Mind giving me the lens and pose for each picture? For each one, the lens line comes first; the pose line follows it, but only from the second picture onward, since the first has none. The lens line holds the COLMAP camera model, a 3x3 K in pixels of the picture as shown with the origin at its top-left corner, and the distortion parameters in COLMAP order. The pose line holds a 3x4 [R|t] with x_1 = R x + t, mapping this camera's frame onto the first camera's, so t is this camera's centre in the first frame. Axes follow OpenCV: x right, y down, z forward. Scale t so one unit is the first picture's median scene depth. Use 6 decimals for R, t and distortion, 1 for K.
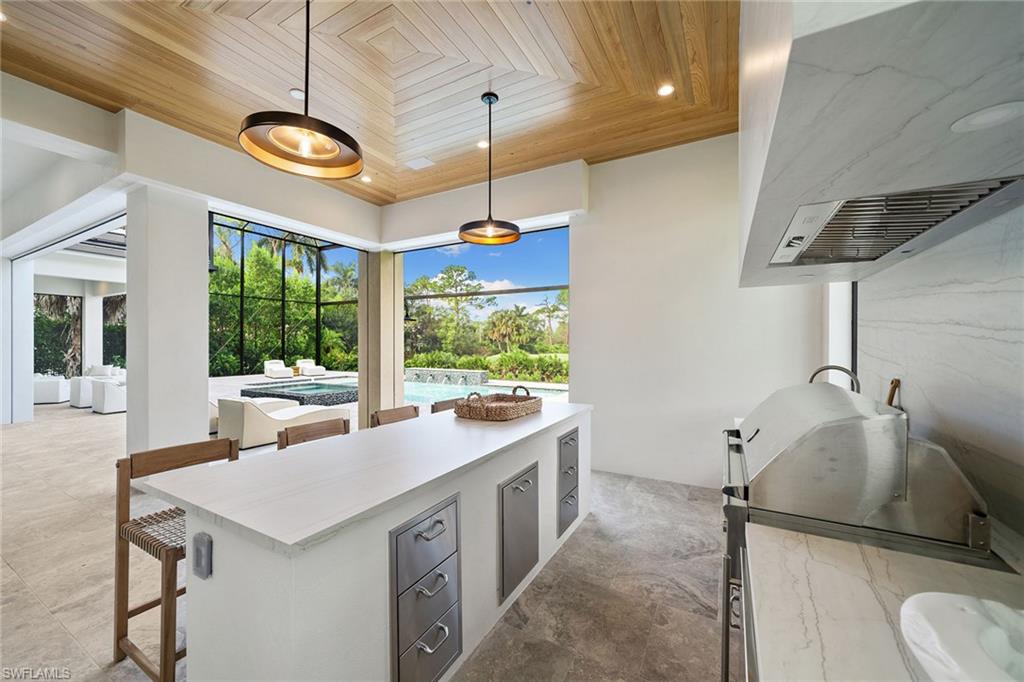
lens RADIAL K [[392.3, 0, 508.2], [0, 392.3, 343.6], [0, 0, 1]] dist [-0.000670, -0.000080]
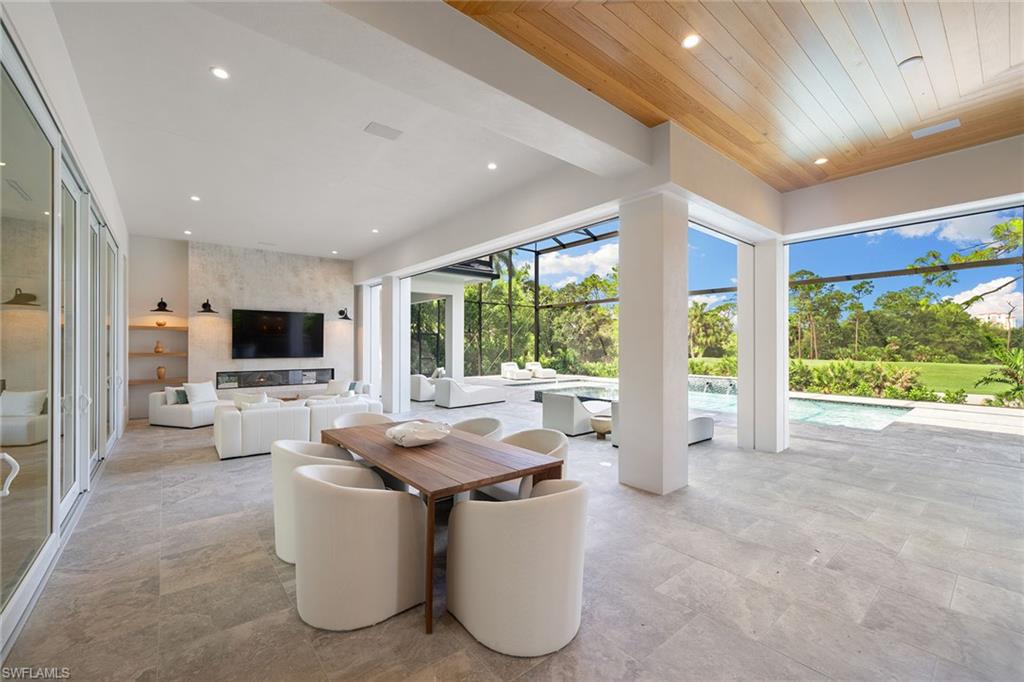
lens RADIAL K [[415.6, 0, 505.5], [0, 415.6, 343.6], [0, 0, 1]] dist [-0.000827, -0.000134]
pose [[0.930072, -0.003034, -0.367365, -0.125895], [0.000900, 0.999982, -0.005980, -0.000793], [0.367376, 0.005231, 0.930058, -0.022531]]
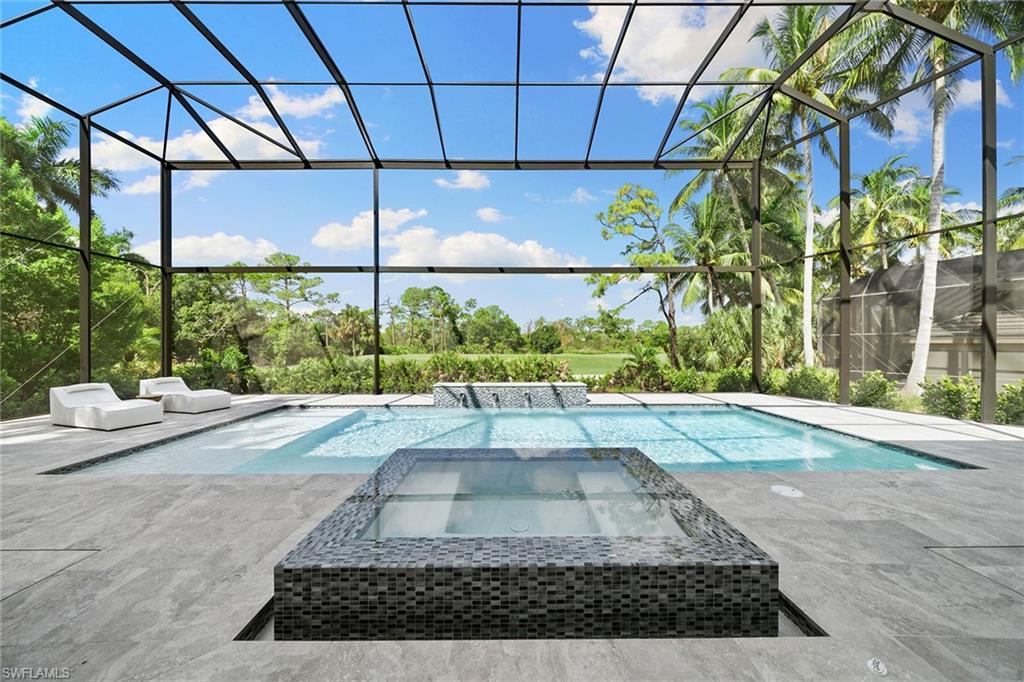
lens RADIAL K [[348.5, 0, 507.1], [0, 348.5, 343.1], [0, 0, 1]] dist [-0.004881, 0.000152]
pose [[0.871080, -0.005396, 0.491111, -0.241419], [0.006797, 0.999976, -0.001068, 0.000888], [-0.491094, 0.004269, 0.871096, 0.284875]]
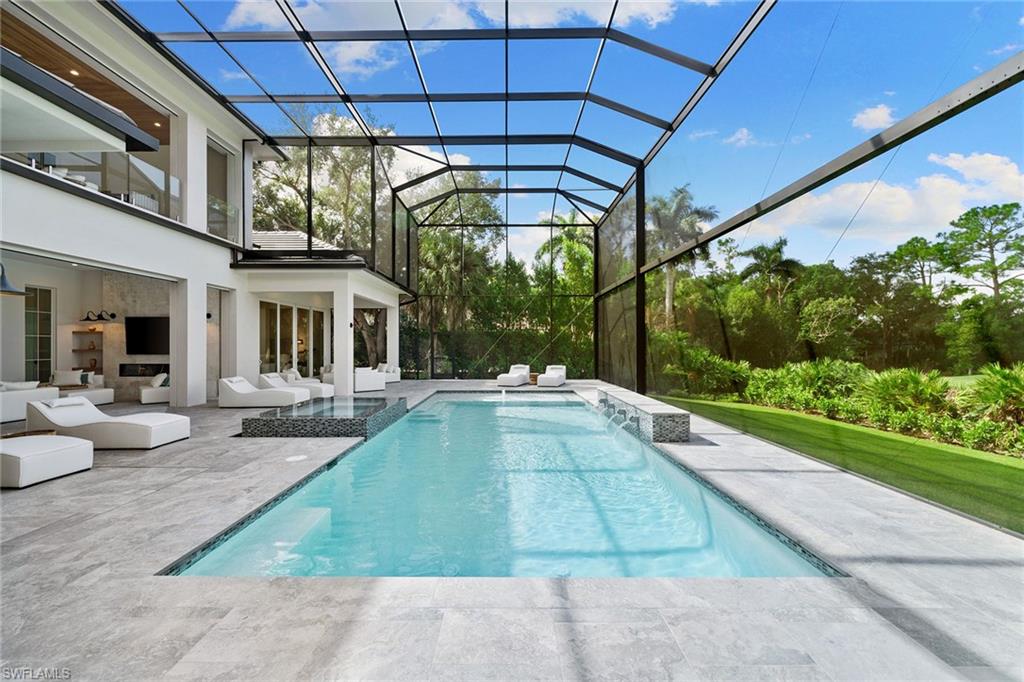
lens RADIAL K [[409.5, 0, 505.0], [0, 409.5, 344.7], [0, 0, 1]] dist [-0.000123, -0.000216]
pose [[0.483459, -0.004420, -0.875356, 0.118284], [0.000067, 0.999987, -0.005012, 0.001172], [0.875367, 0.002364, 0.483453, 0.335660]]
